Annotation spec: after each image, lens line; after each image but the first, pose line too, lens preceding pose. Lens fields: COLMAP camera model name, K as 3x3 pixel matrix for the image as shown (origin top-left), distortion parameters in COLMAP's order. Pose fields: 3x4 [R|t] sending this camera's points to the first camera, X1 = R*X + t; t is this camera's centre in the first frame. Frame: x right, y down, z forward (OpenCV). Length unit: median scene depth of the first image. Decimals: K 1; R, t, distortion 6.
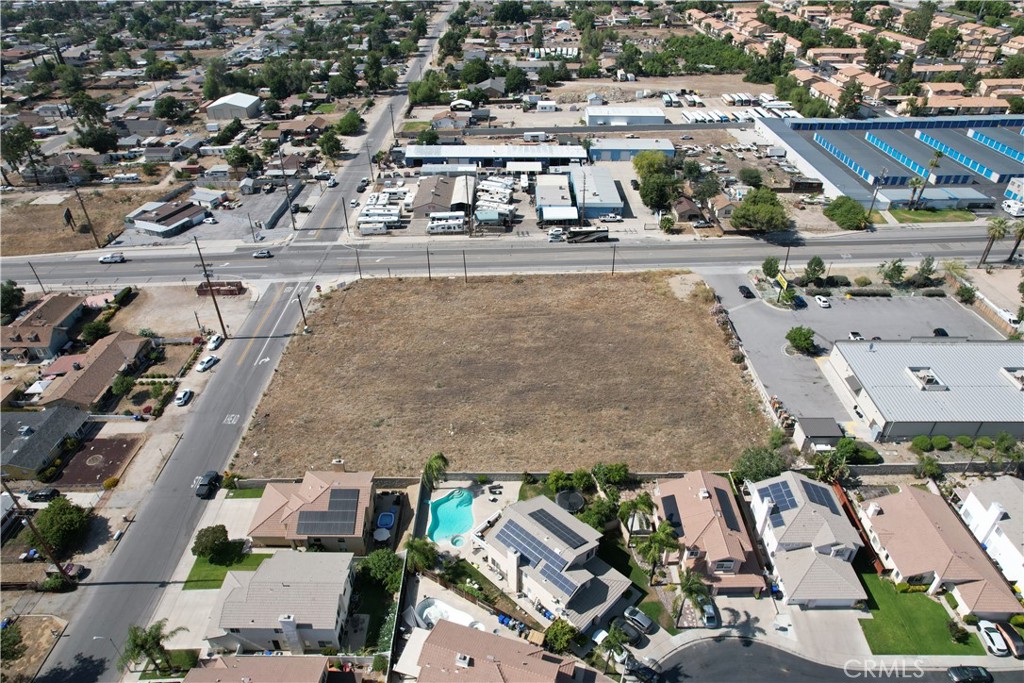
lens RADIAL K [[654.5, 0, 514.2], [0, 654.5, 341.4], [0, 0, 1]] dist [-0.079143, 0.068120]
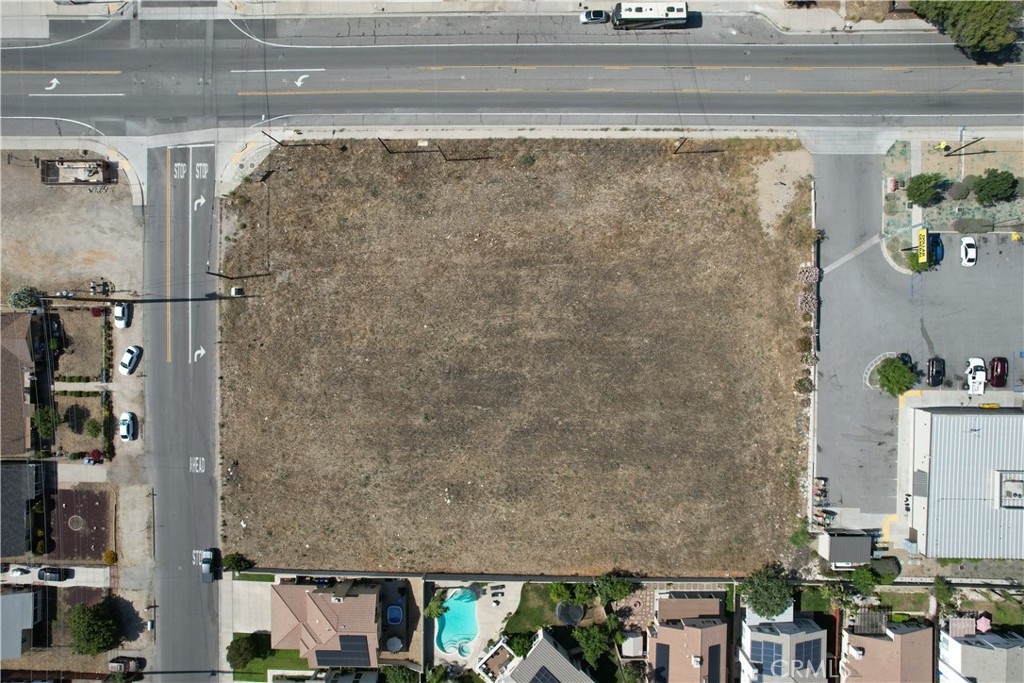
lens RADIAL K [[654.5, 0, 513.4], [0, 654.5, 333.1], [0, 0, 1]] dist [-0.079143, 0.068120]
pose [[0.999926, 0.010184, -0.006613, -0.001283], [-0.000097, 0.551242, 0.834345, -0.604502], [0.012142, -0.834283, 0.551203, 0.568219]]
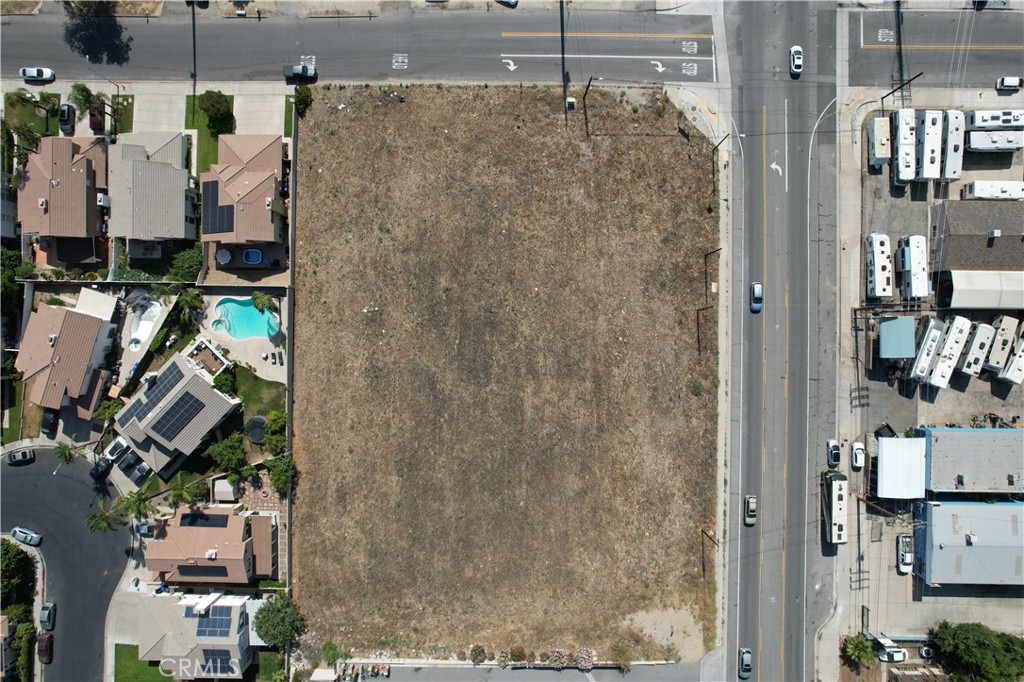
lens RADIAL K [[654.5, 0, 514.1], [0, 654.5, 334.7], [0, 0, 1]] dist [-0.079143, 0.068120]
pose [[-0.013442, 0.999829, 0.012732, -0.061700], [-0.562493, -0.018088, 0.826604, -0.605059], [0.826693, 0.003949, 0.562640, 0.532966]]
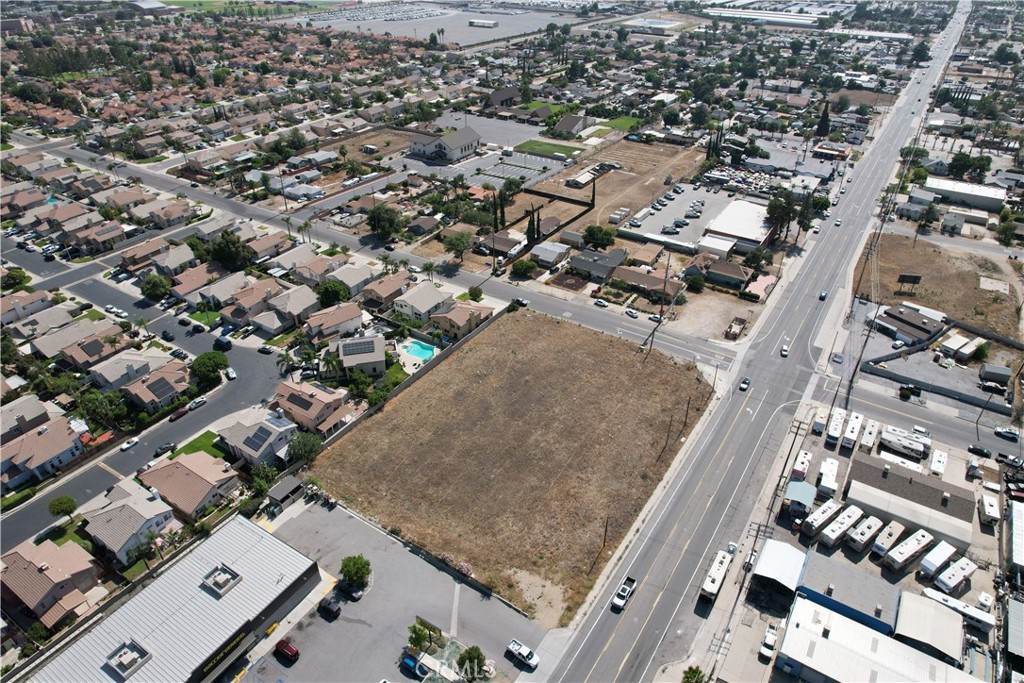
lens RADIAL K [[654.5, 0, 511.0], [0, 654.5, 343.6], [0, 0, 1]] dist [-0.079143, 0.068120]
pose [[-0.546270, 0.468909, -0.694056, 0.740589], [-0.469842, 0.514439, 0.717357, -0.851045], [0.693425, 0.717967, -0.060710, 0.895209]]
